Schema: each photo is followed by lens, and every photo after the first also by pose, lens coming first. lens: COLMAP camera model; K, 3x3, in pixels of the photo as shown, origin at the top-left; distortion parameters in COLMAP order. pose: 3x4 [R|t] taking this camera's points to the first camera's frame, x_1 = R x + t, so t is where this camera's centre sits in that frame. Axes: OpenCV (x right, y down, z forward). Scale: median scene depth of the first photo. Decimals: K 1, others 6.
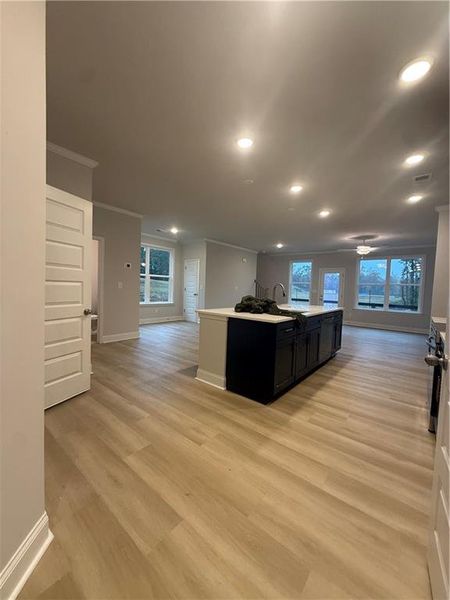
lens RADIAL K [[238.8, 0, 220.9], [0, 238.8, 299.1], [0, 0, 1]] dist [-0.000418, -0.001313]
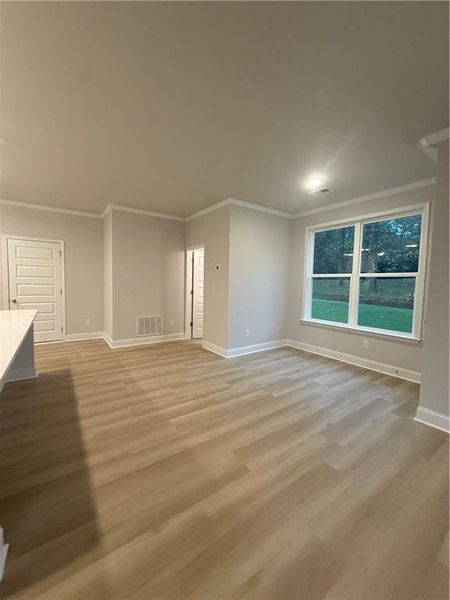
lens RADIAL K [[238.8, 0, 223.1], [0, 238.8, 297.4], [0, 0, 1]] dist [-0.000418, -0.001313]
pose [[-0.256084, 0.009518, -0.966608, 0.426897], [-0.077431, 0.996536, 0.030326, -0.062184], [0.963548, 0.082612, -0.254460, 1.240570]]
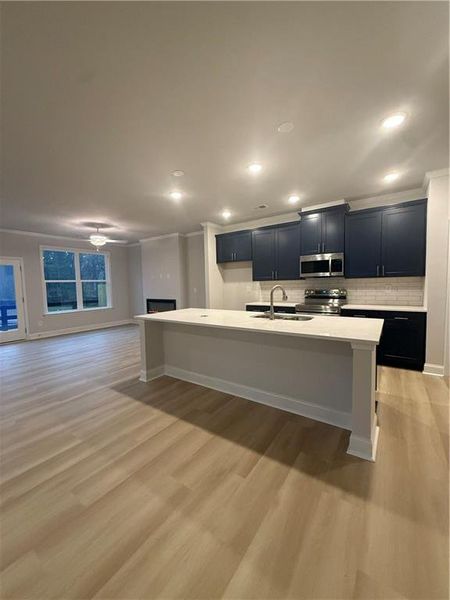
lens RADIAL K [[238.8, 0, 225.2], [0, 238.8, 297.8], [0, 0, 1]] dist [-0.000418, -0.001313]
pose [[-0.079493, -0.094547, 0.992341, -0.365058], [0.066956, 0.992737, 0.099949, -0.077620], [-0.994584, 0.074388, -0.072585, 0.824665]]
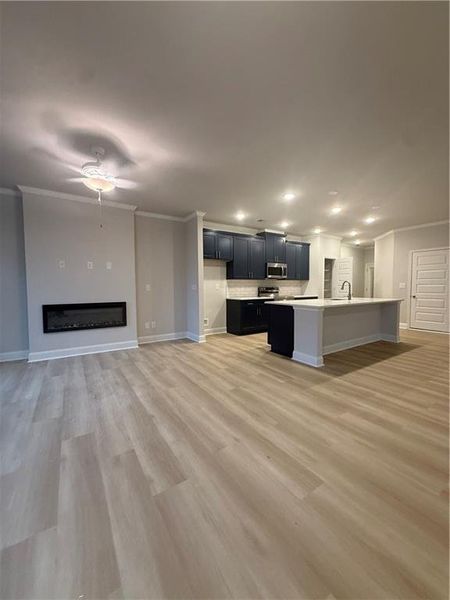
lens RADIAL K [[238.8, 0, 224.3], [0, 238.8, 297.6], [0, 0, 1]] dist [-0.000418, -0.001313]
pose [[-0.955123, -0.046586, 0.292524, 0.347965], [-0.016363, 0.994345, 0.104927, -0.070252], [-0.295758, 0.095432, -0.950484, 1.738856]]
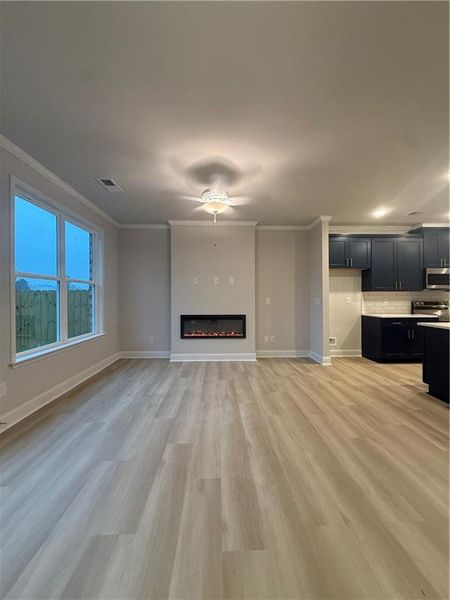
lens RADIAL K [[238.8, 0, 223.1], [0, 238.8, 297.8], [0, 0, 1]] dist [-0.000418, -0.001313]
pose [[-0.658716, -0.036461, 0.751508, 0.328094], [0.013888, 0.998066, 0.060596, -0.077042], [-0.752264, 0.050353, -0.656935, 1.667320]]
